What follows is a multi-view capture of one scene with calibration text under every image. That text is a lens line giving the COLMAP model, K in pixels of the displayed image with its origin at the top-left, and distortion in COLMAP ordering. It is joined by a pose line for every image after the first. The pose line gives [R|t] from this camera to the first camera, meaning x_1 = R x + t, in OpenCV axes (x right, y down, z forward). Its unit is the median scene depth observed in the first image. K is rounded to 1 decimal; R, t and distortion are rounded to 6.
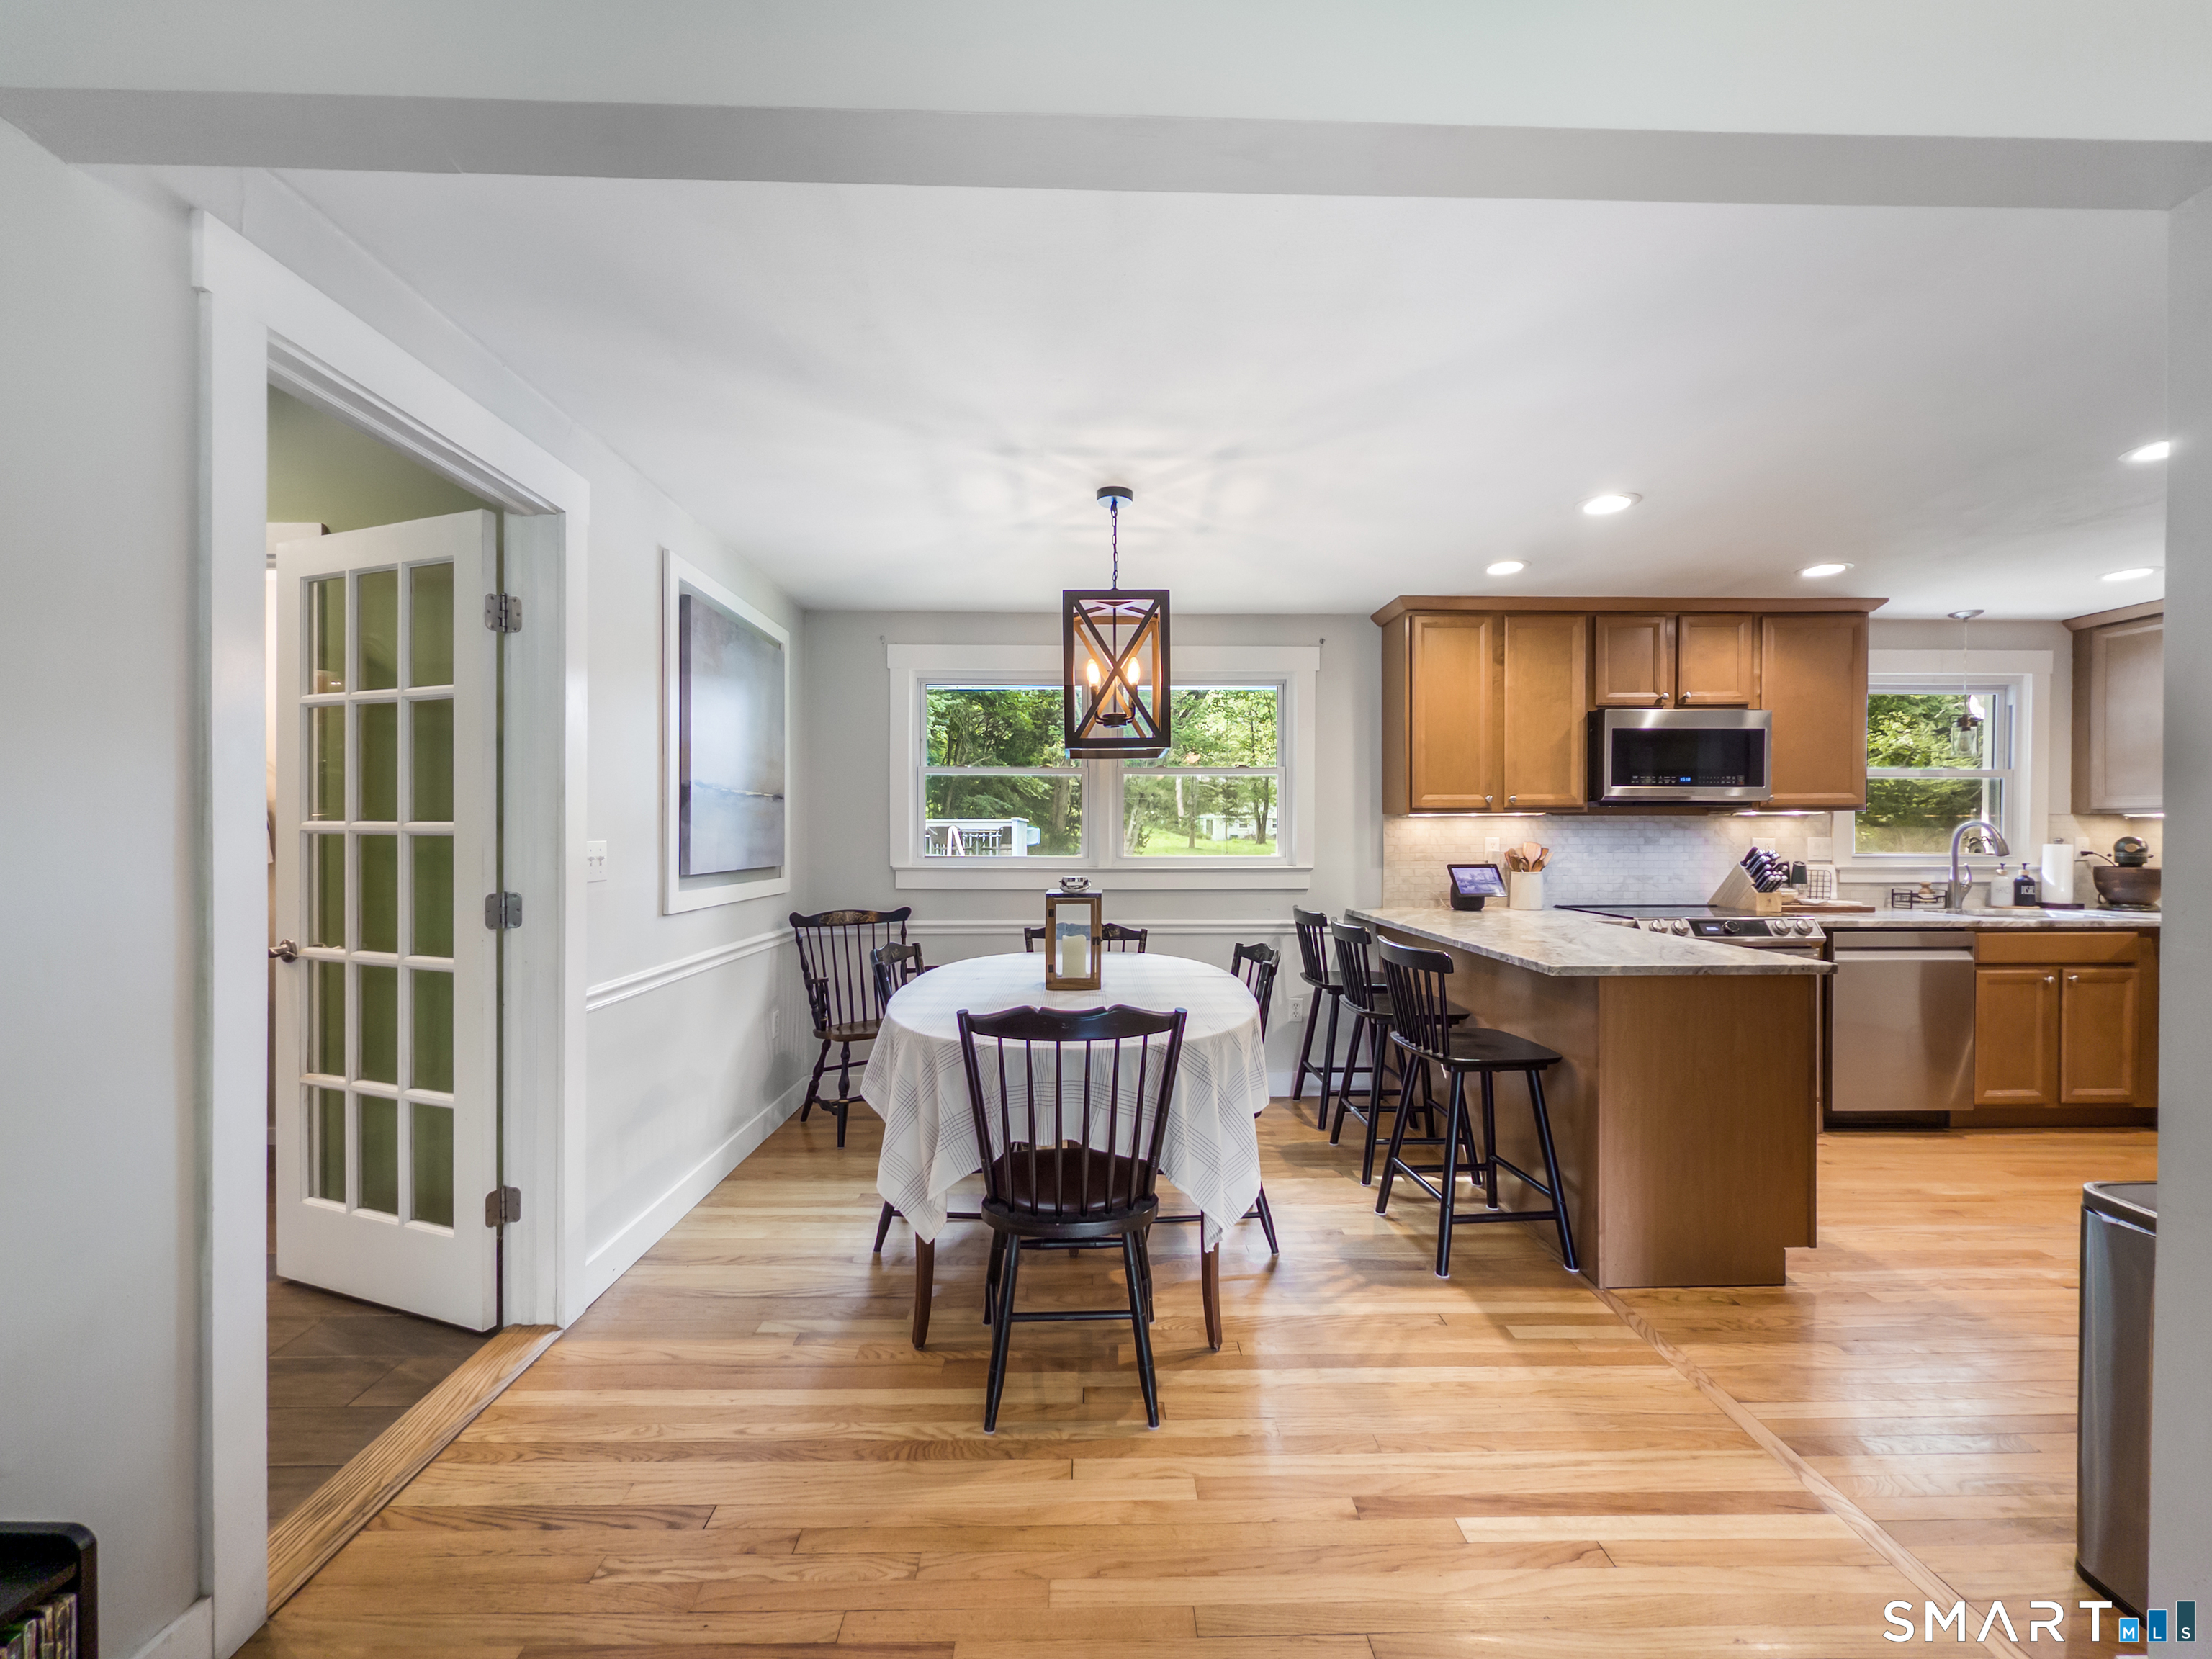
lens RADIAL K [[889.4, 0, 1105.9], [0, 889.4, 836.9], [0, 0, 1]] dist [0.000691, 0.000011]
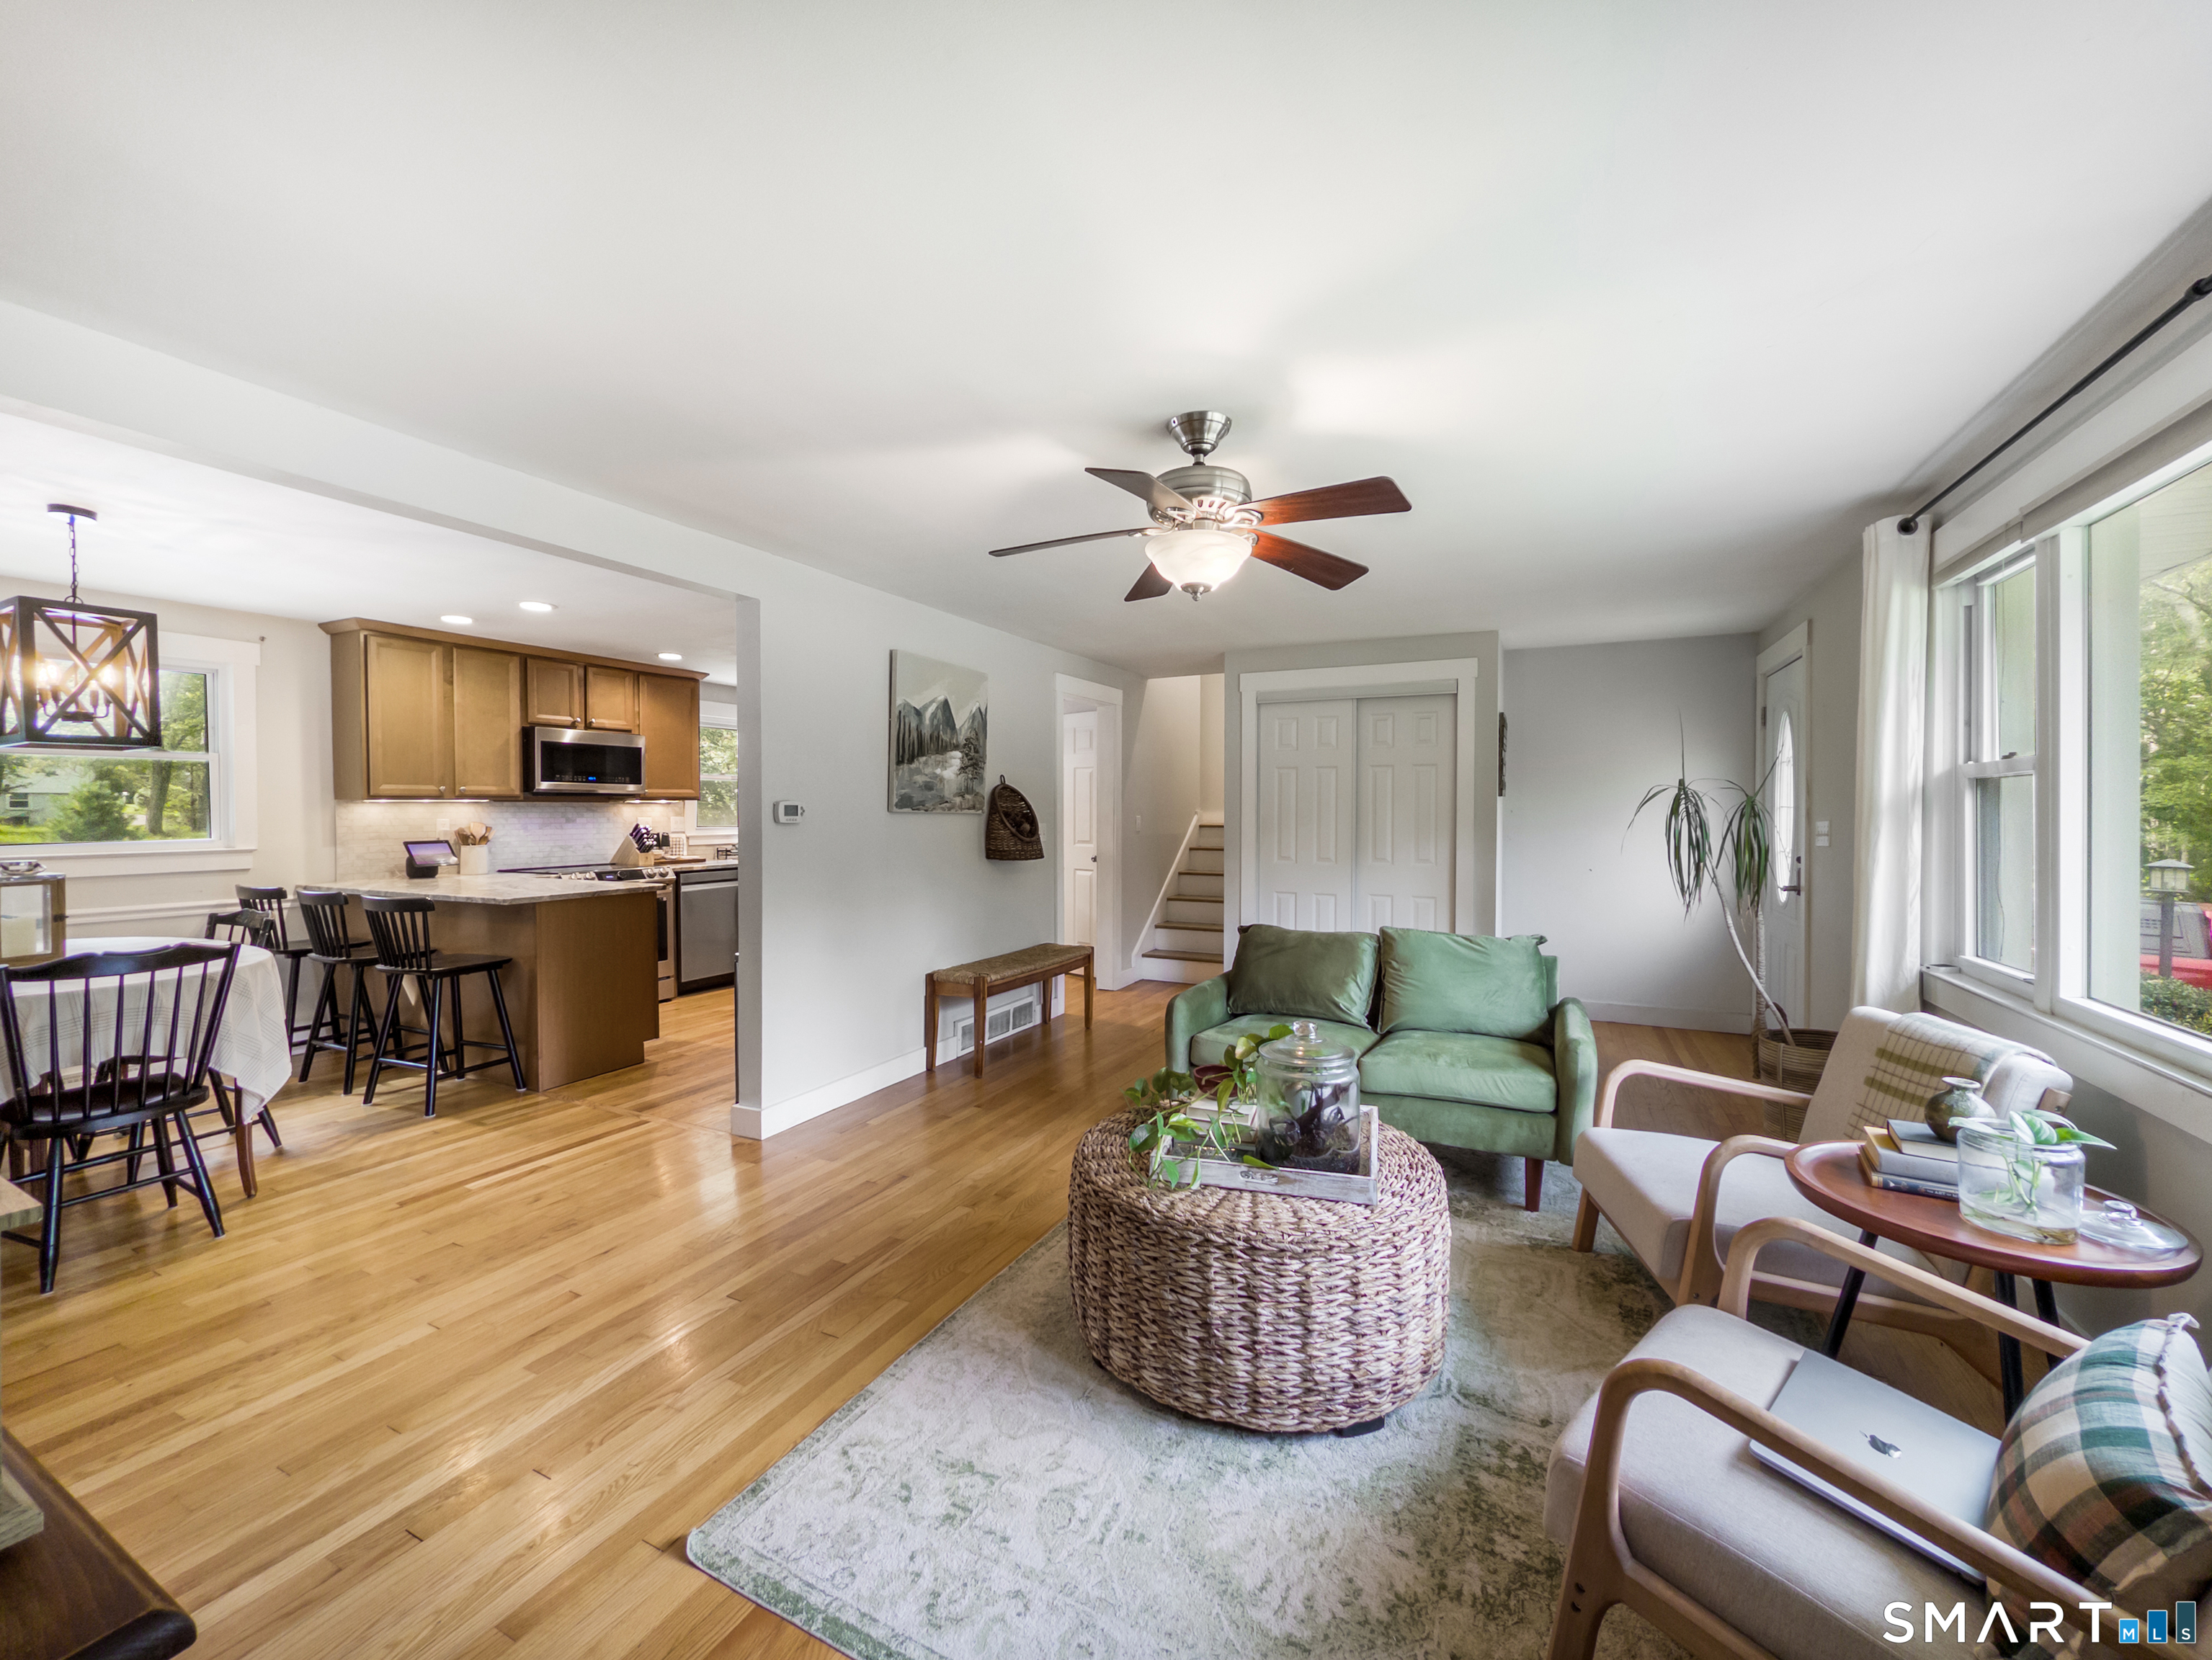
lens RADIAL K [[889.1, 0, 1103.3], [0, 889.1, 825.3], [0, 0, 1]] dist [0.001305, 0.000130]
pose [[0.469208, -0.017170, 0.882921, -0.252126], [0.007620, 0.999852, 0.015394, -0.003083], [-0.883055, -0.000495, 0.469270, -0.436247]]
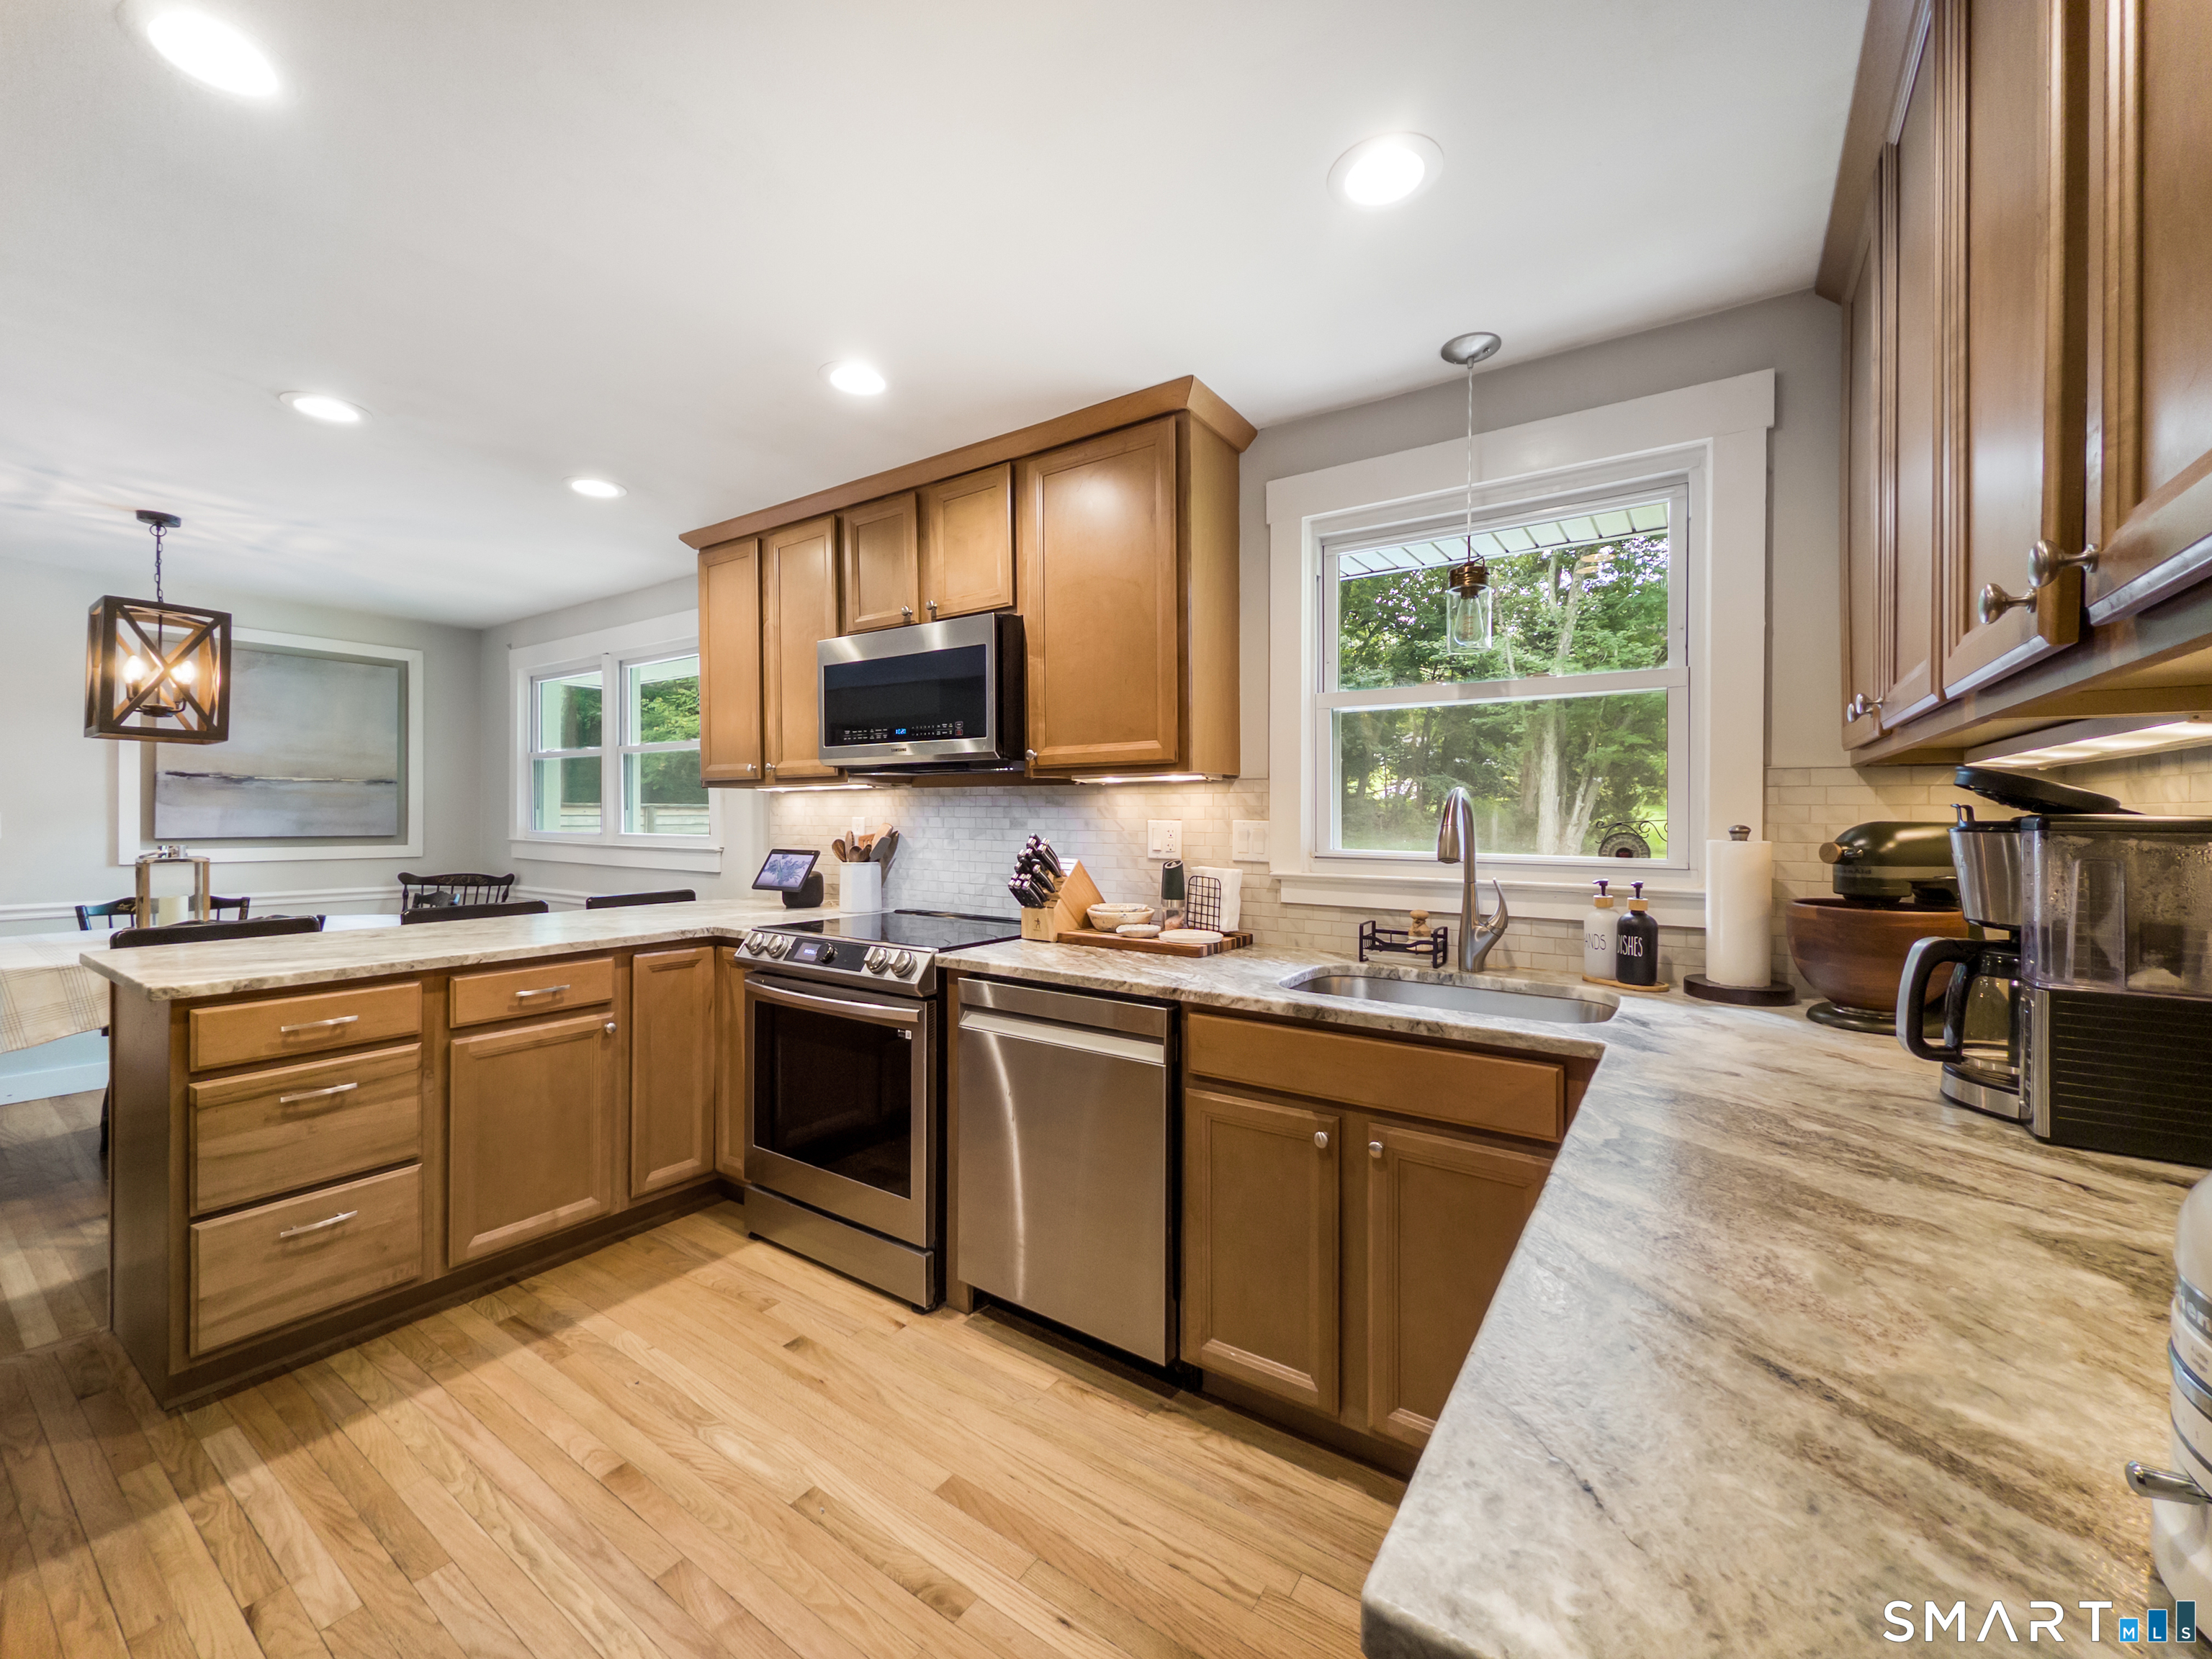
lens RADIAL K [[892.6, 0, 1108.5], [0, 892.6, 818.4], [0, 0, 1]] dist [-0.000004, -0.000337]
pose [[0.810406, 0.005360, -0.585844, 1.160797], [-0.006741, 0.999977, -0.000176, 0.000417], [0.585830, 0.004092, 0.810424, 0.538225]]
